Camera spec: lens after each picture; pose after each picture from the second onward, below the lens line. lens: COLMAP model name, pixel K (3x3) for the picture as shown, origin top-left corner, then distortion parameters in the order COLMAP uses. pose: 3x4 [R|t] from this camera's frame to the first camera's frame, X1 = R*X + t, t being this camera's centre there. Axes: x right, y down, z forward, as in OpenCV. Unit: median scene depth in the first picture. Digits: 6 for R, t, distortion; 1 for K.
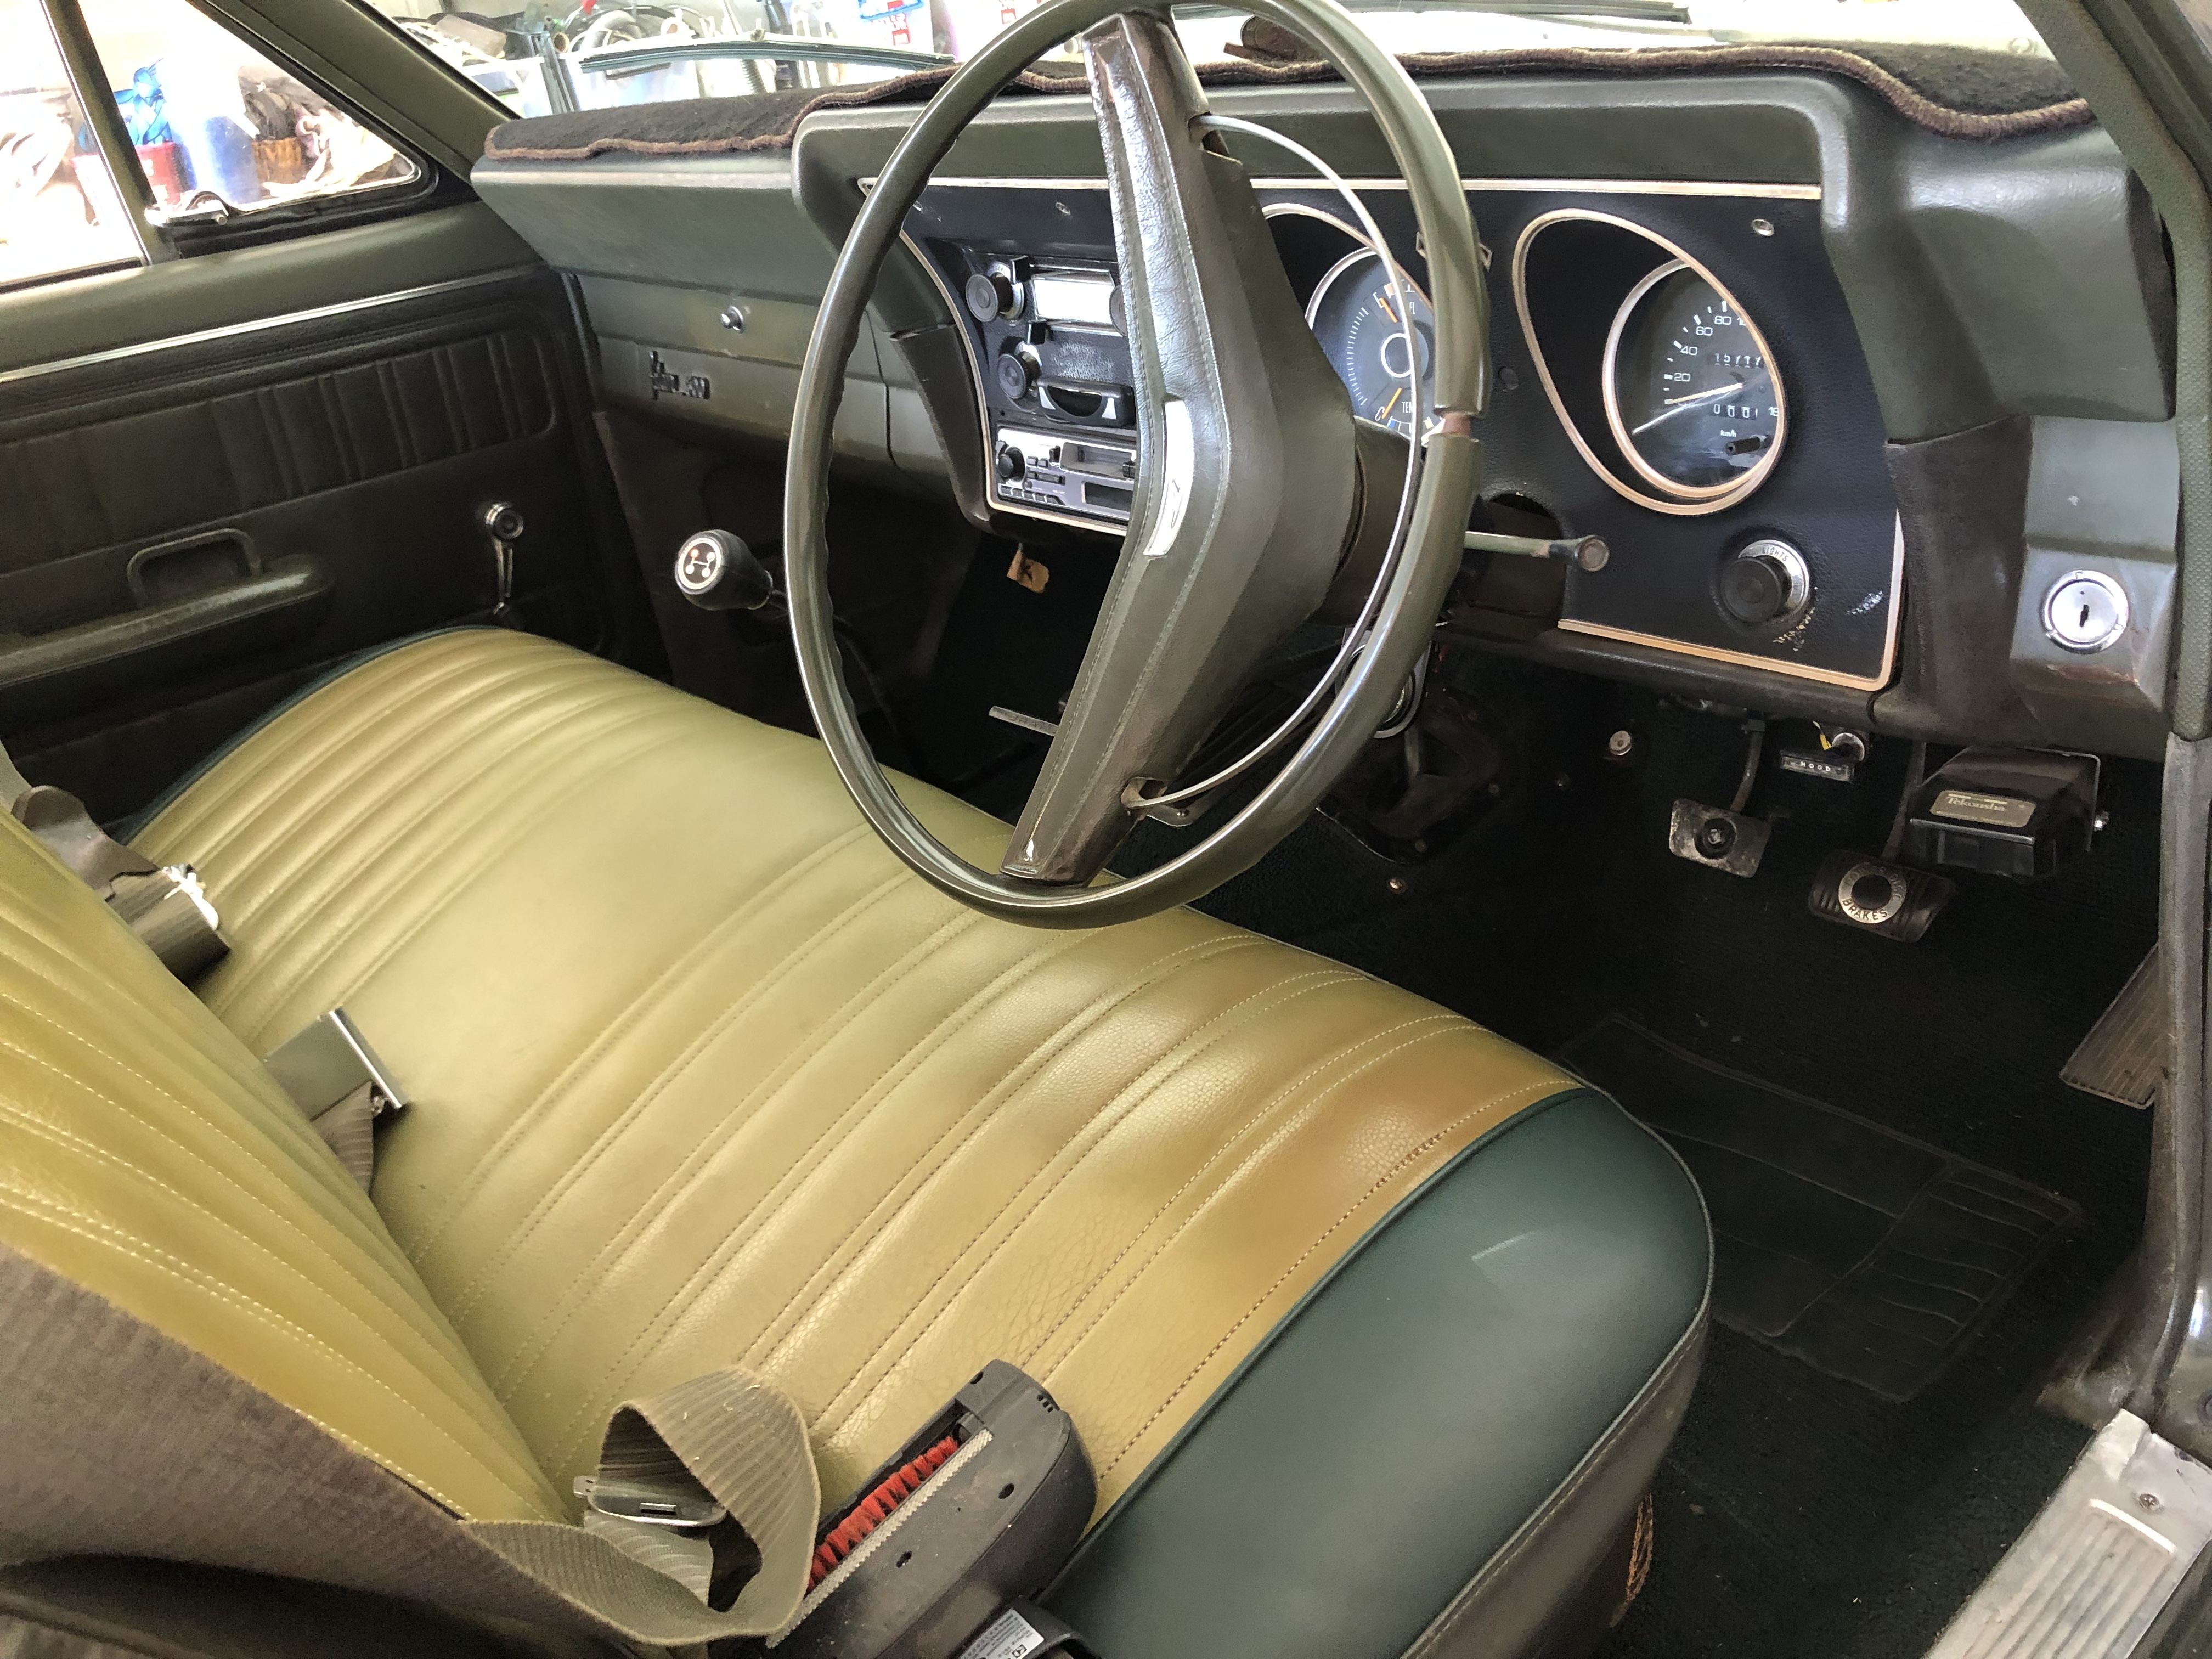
lens RADIAL K [[1735.0, 0, 1106.0], [0, 1735.0, 829.5], [0, 0, 1]] dist [0.078691, -0.131417]
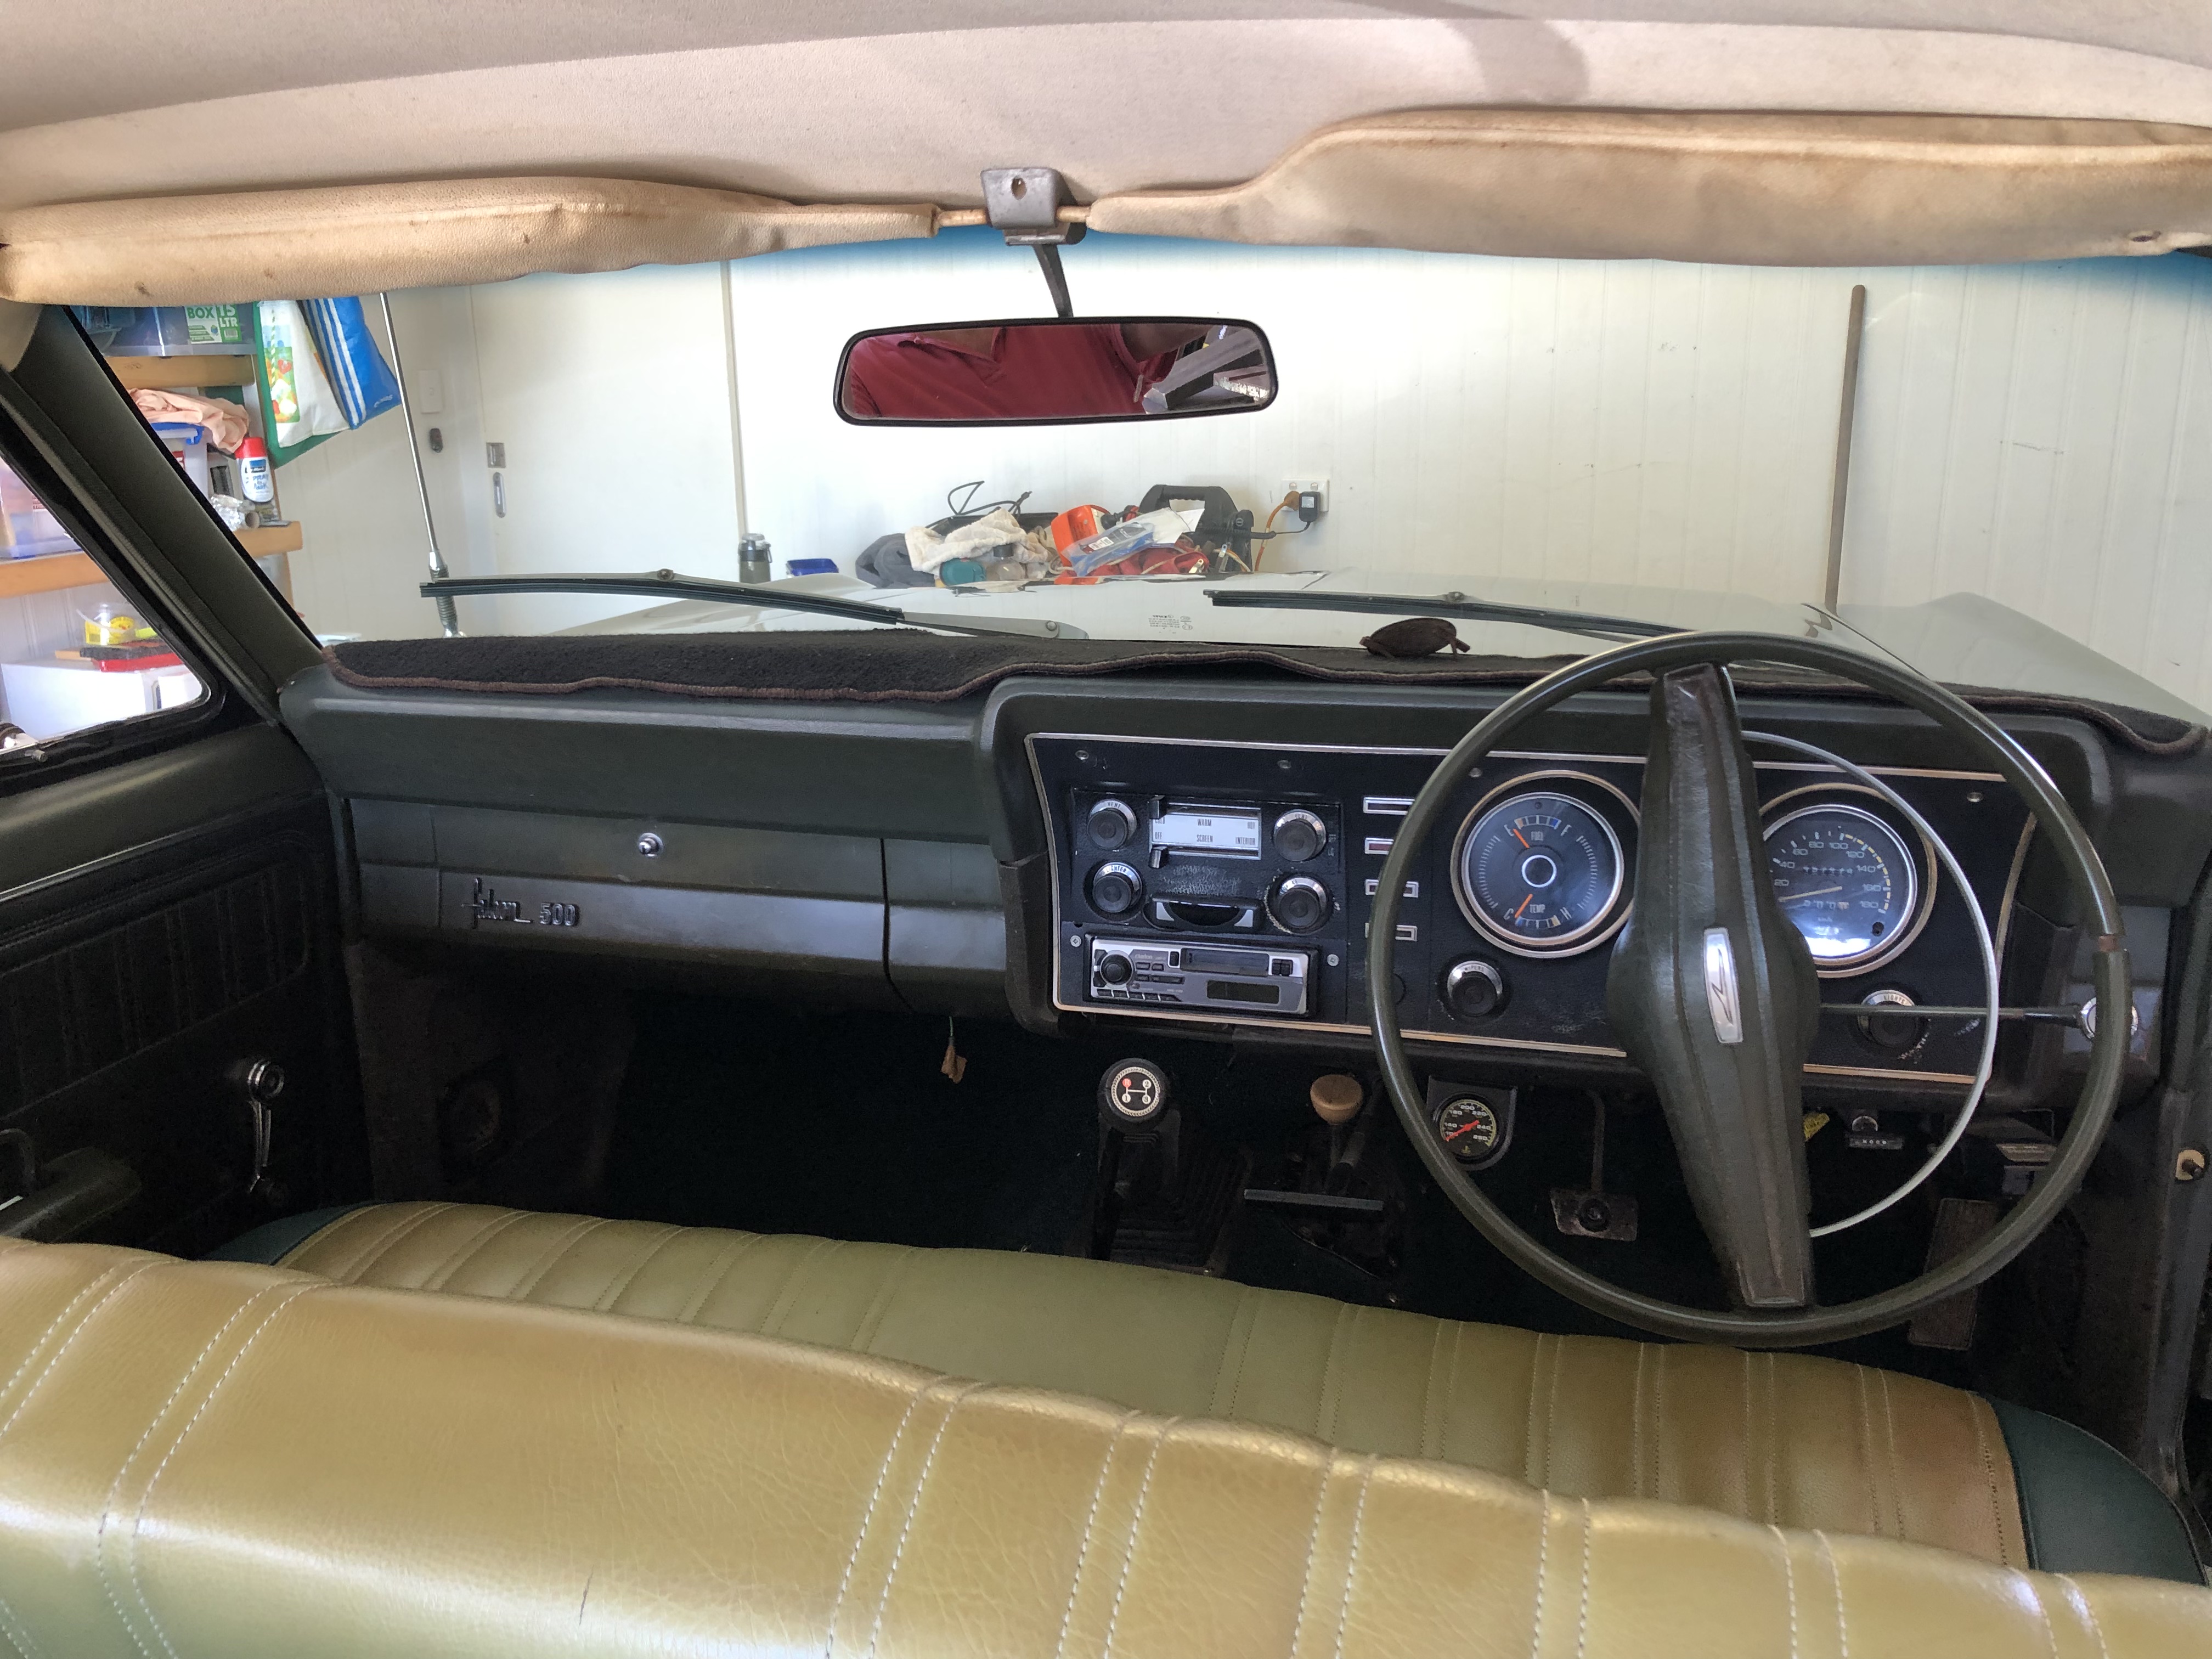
lens RADIAL K [[1735.0, 0, 1106.0], [0, 1735.0, 829.5], [0, 0, 1]] dist [0.078691, -0.131417]
pose [[0.821766, -0.033751, 0.568825, -0.693614], [0.171167, 0.966764, -0.189919, -0.089843], [-0.543509, 0.253433, 0.800231, 0.103649]]
